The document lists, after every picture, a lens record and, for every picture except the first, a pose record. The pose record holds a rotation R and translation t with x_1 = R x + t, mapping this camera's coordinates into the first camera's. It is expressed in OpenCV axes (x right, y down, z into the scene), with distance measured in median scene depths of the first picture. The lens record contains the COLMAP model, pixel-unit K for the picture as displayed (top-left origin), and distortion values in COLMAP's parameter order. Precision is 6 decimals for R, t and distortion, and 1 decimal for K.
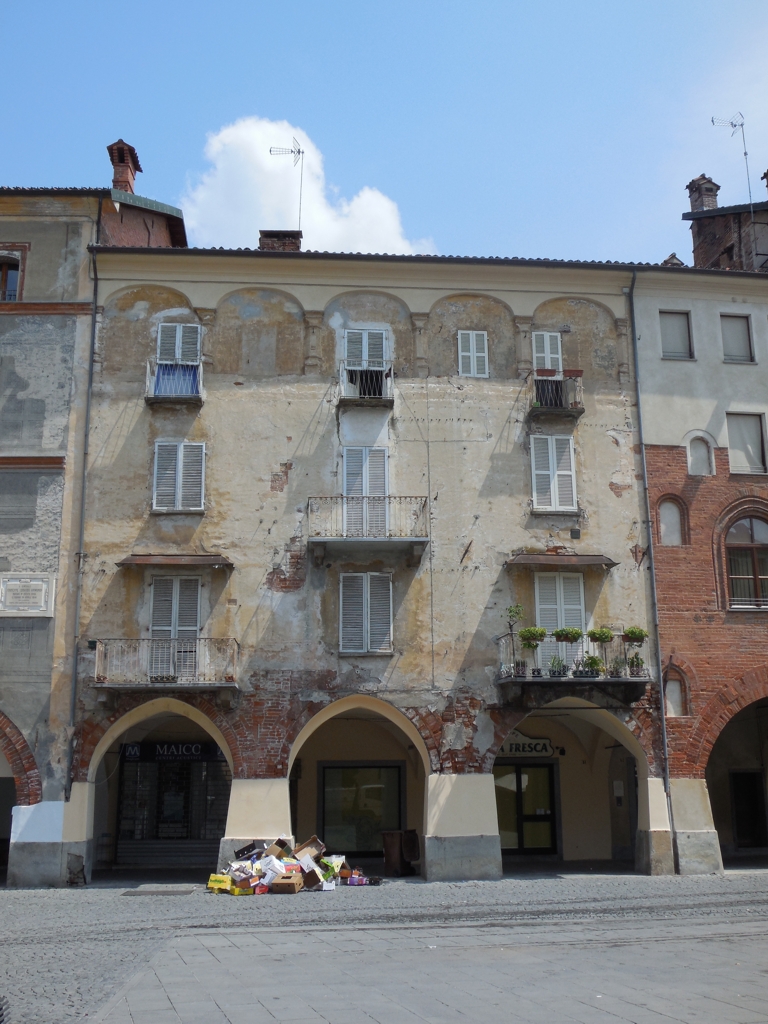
lens RADIAL K [[1155.1, 0, 384.0], [0, 1155.1, 512.0], [0, 0, 1]] dist [-0.023951, 0.020020]
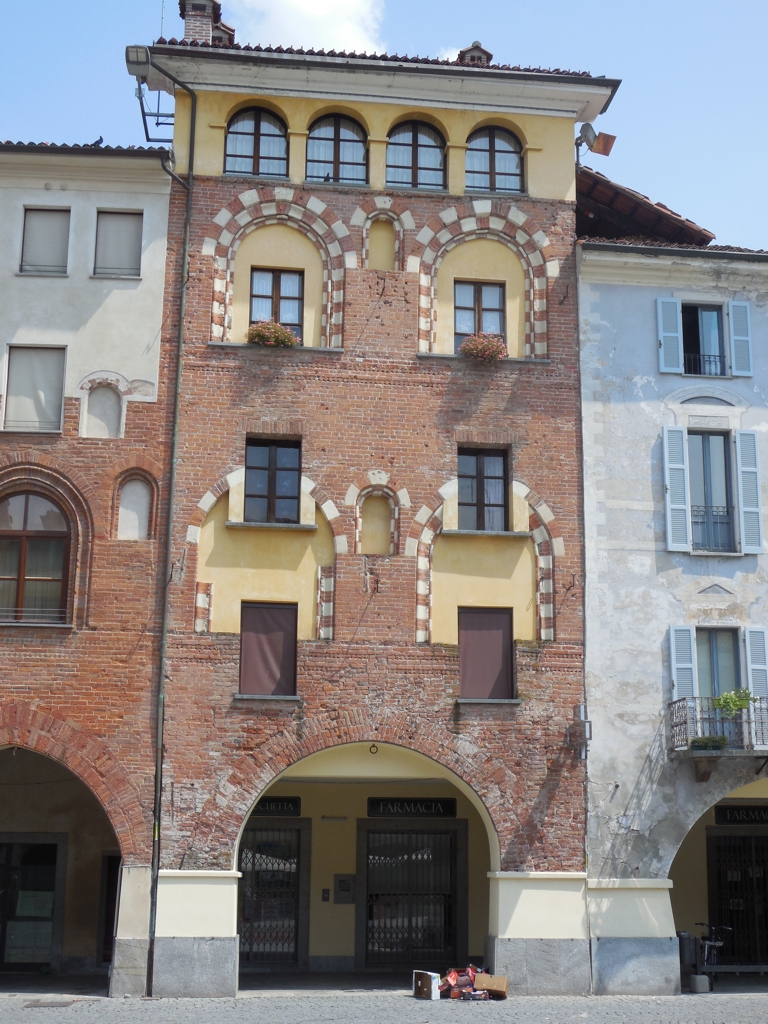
lens RADIAL K [[1526.5, 0, 384.0], [0, 1526.5, 512.0], [0, 0, 1]] dist [-0.039667, 0.141643]
pose [[0.995111, -0.003401, -0.098702, 0.565044], [0.003595, 0.999992, 0.001782, 0.013787], [0.098695, -0.002128, 0.995115, 0.084224]]
